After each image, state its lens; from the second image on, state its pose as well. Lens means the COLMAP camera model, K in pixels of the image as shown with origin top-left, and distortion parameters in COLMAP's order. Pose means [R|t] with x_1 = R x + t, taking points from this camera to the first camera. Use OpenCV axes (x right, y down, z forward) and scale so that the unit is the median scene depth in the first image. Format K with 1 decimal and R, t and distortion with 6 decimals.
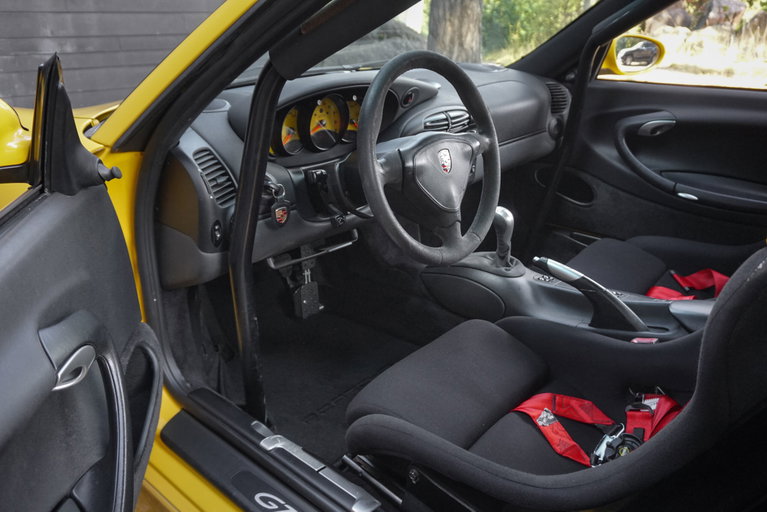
lens RADIAL K [[601.5, 0, 389.4], [0, 601.5, 257.8], [0, 0, 1]] dist [-0.038276, 0.001675]
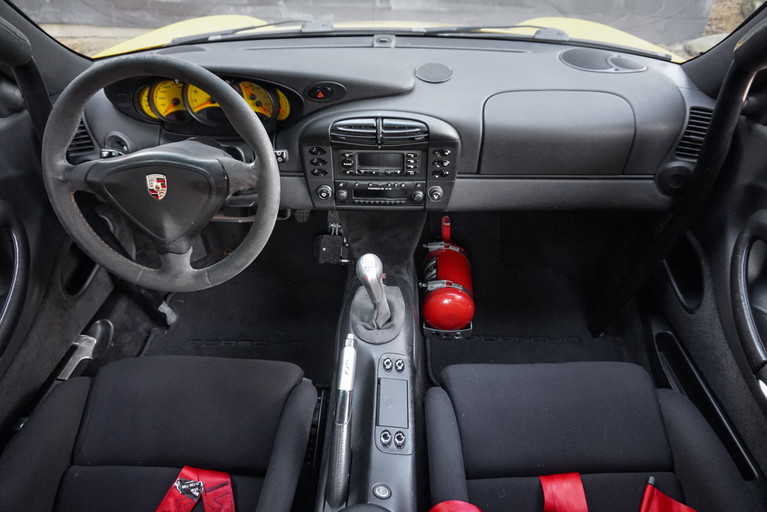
lens RADIAL K [[507.9, 0, 384.4], [0, 507.9, 256.1], [0, 0, 1]] dist [-0.024777, 0.012883]
pose [[0.639355, 0.450111, -0.623398, 0.770795], [-0.295877, 0.892345, 0.340847, -0.398475], [0.709705, -0.033473, 0.703703, 0.669110]]
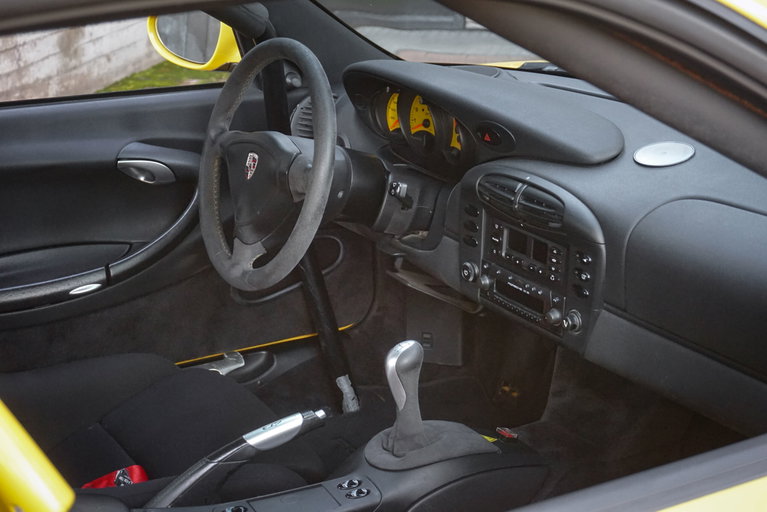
lens RADIAL K [[1185.0, 0, 386.6], [0, 1185.0, 252.7], [0, 0, 1]] dist [0.009453, 0.000000]
pose [[-0.286982, 0.306127, -0.907704, 1.498361], [-0.378681, 0.834128, 0.401038, -0.754230], [0.879910, 0.458821, -0.123456, 1.348156]]
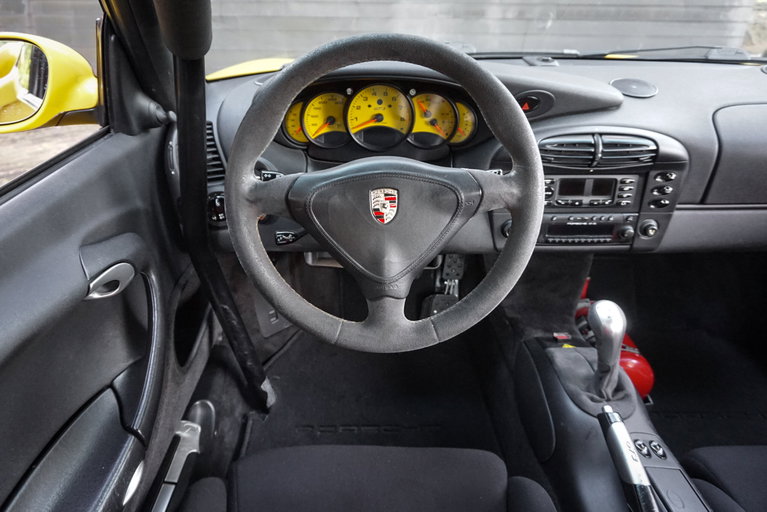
lens RADIAL K [[540.1, 0, 371.6], [0, 540.1, 260.1], [0, 0, 1]] dist [-0.033670, 0.025787]
pose [[0.659222, 0.346615, -0.667297, 0.470164], [-0.286303, 0.936280, 0.203495, -0.209014], [0.695311, 0.056900, 0.716453, 0.538111]]
